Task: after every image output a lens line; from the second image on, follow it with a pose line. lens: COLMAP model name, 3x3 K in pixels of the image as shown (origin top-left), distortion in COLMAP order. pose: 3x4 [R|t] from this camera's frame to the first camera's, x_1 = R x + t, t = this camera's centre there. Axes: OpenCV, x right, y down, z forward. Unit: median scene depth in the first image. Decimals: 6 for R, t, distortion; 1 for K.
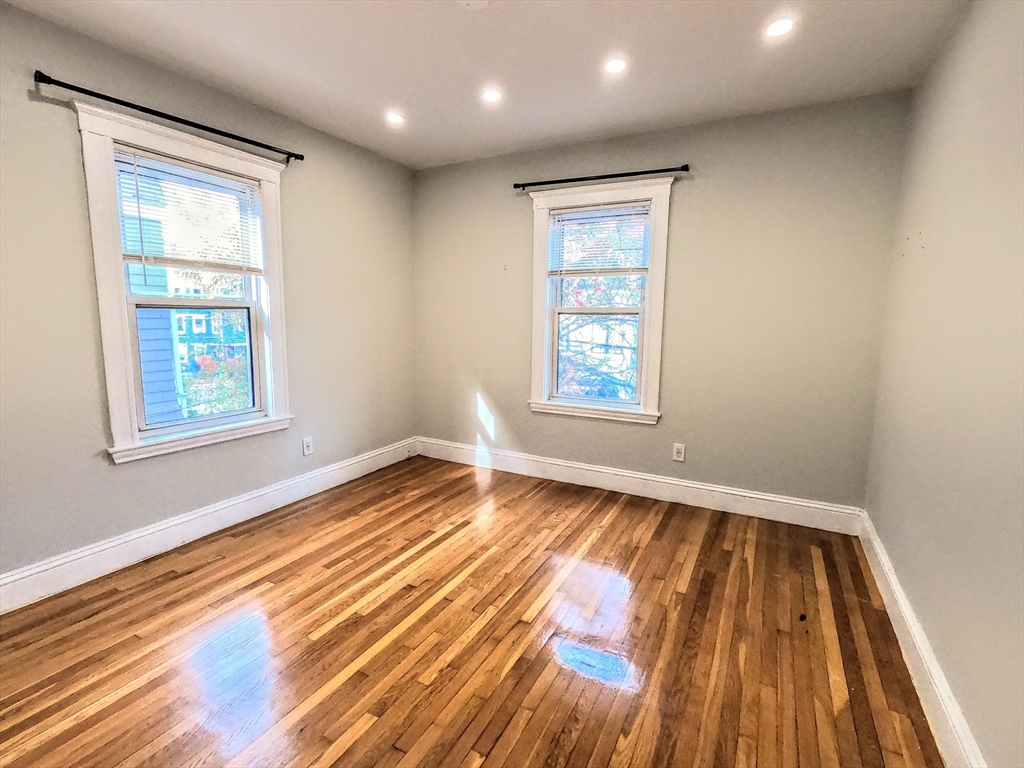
lens RADIAL K [[489.4, 0, 511.2], [0, 489.4, 384.2], [0, 0, 1]] dist [0.002034, 0.000768]
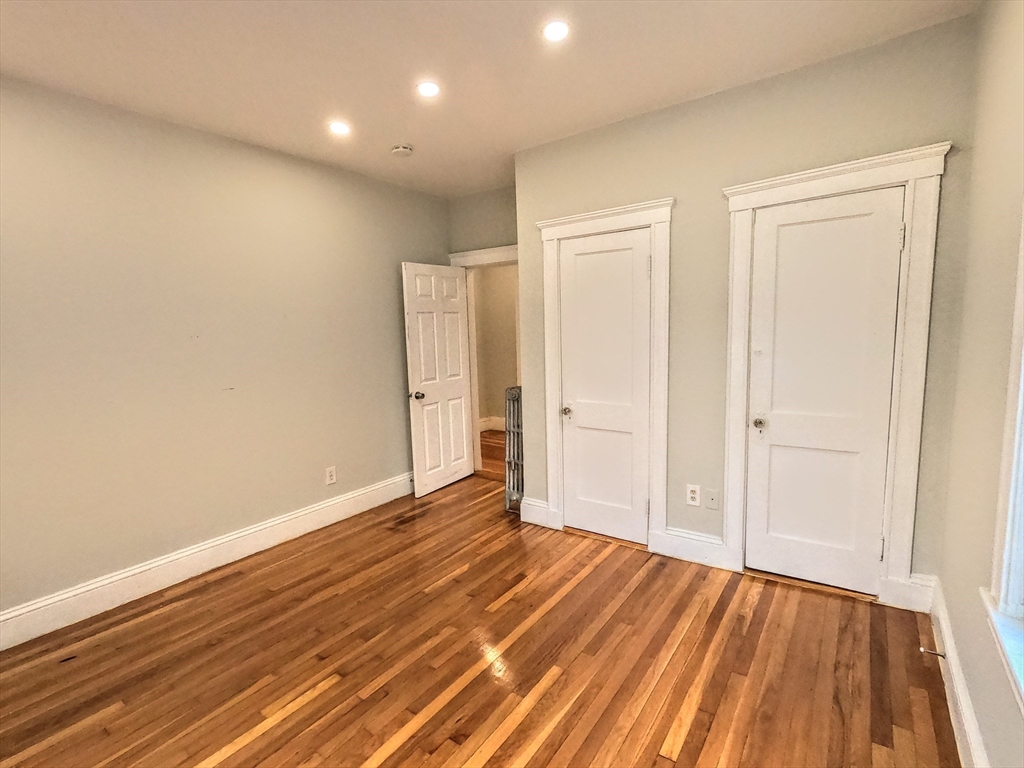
lens RADIAL K [[489.4, 0, 511.2], [0, 489.4, 384.2], [0, 0, 1]] dist [0.002034, 0.000768]
pose [[-0.992353, 0.006802, 0.123245, -0.298540], [0.038148, 0.966496, 0.253829, -0.196488], [-0.117389, 0.256590, -0.959365, 1.230923]]
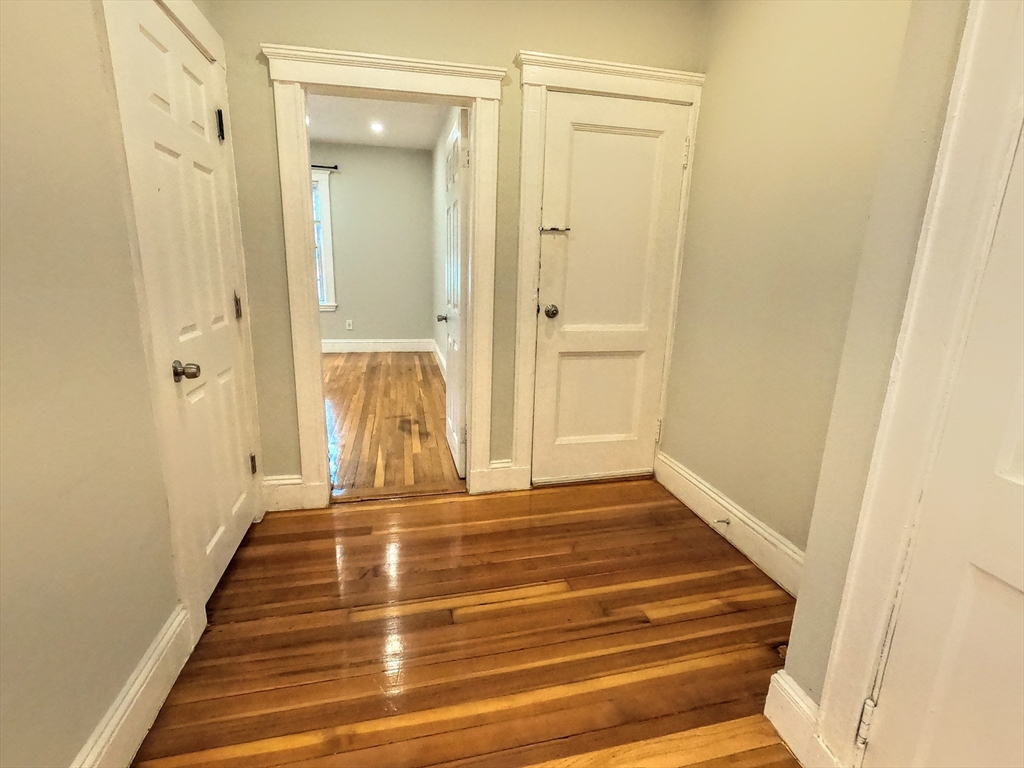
lens RADIAL K [[489.4, 0, 511.2], [0, 489.4, 384.2], [0, 0, 1]] dist [0.002034, 0.000768]
pose [[0.753069, -0.144371, 0.641907, -0.482585], [0.071856, 0.987840, 0.137874, 0.172012], [-0.654006, -0.057704, 0.754285, -0.935418]]
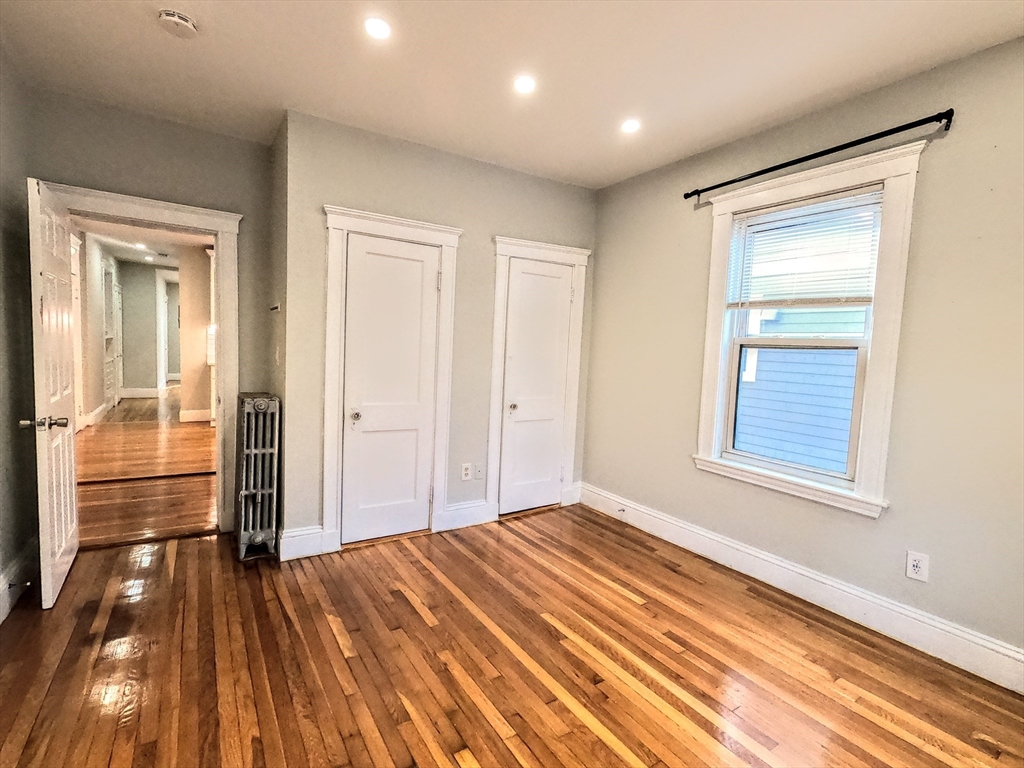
lens RADIAL K [[489.4, 0, 511.2], [0, 489.4, 384.2], [0, 0, 1]] dist [0.002034, 0.000768]
pose [[-0.479888, 0.034496, -0.876652, 0.438378], [-0.168810, 0.976924, 0.130850, -0.110805], [0.860936, 0.210781, -0.462991, 0.924716]]
